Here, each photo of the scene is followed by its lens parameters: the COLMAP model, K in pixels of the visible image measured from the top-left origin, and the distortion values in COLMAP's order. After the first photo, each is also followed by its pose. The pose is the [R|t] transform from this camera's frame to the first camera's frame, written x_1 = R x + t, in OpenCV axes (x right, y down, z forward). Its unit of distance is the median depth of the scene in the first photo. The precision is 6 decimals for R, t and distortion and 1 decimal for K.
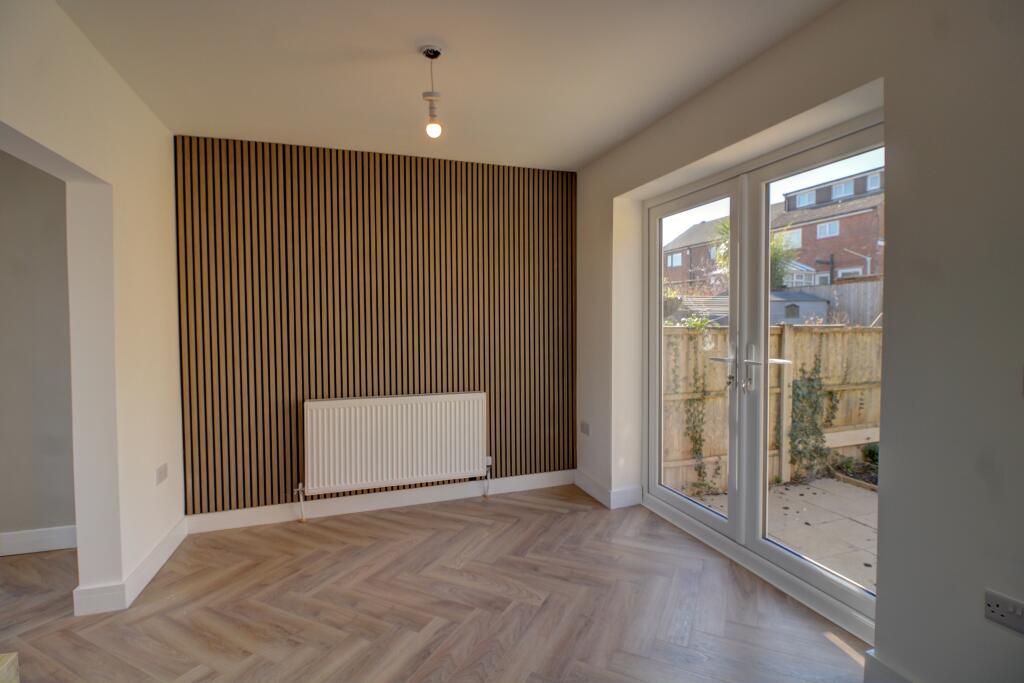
lens RADIAL K [[473.5, 0, 513.1], [0, 473.5, 331.7], [0, 0, 1]] dist [-0.013759, -0.002945]
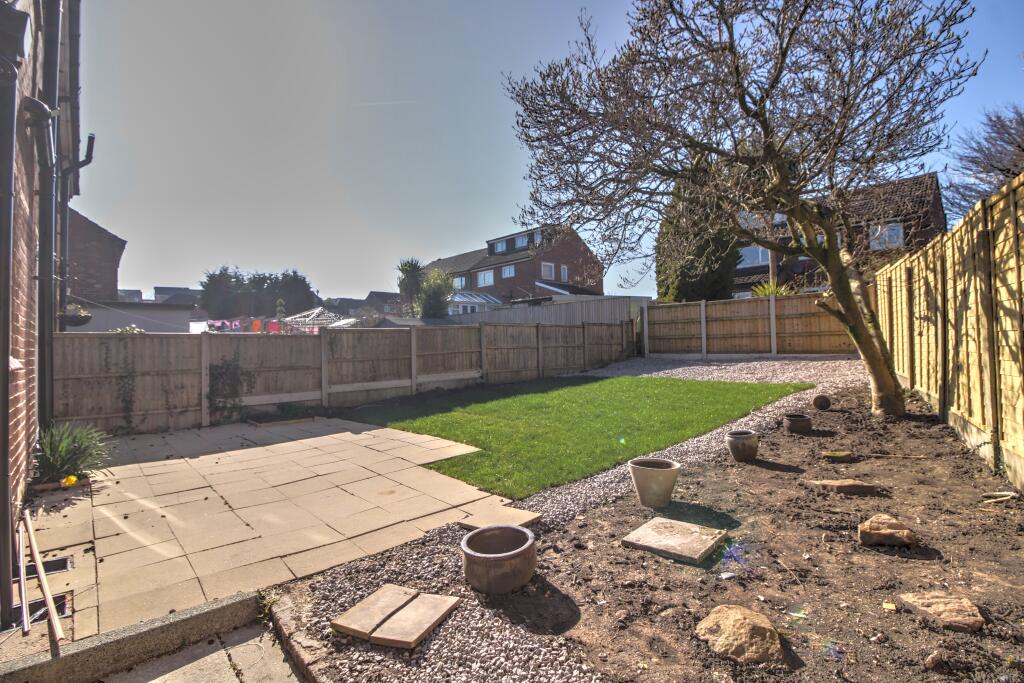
lens RADIAL K [[473.5, 0, 513.9], [0, 473.5, 335.6], [0, 0, 1]] dist [-0.013759, -0.002945]
pose [[0.908097, -0.008000, 0.418683, 0.855781], [0.030856, 0.998378, -0.047849, 0.108994], [-0.417621, 0.056371, 0.906871, -0.980384]]
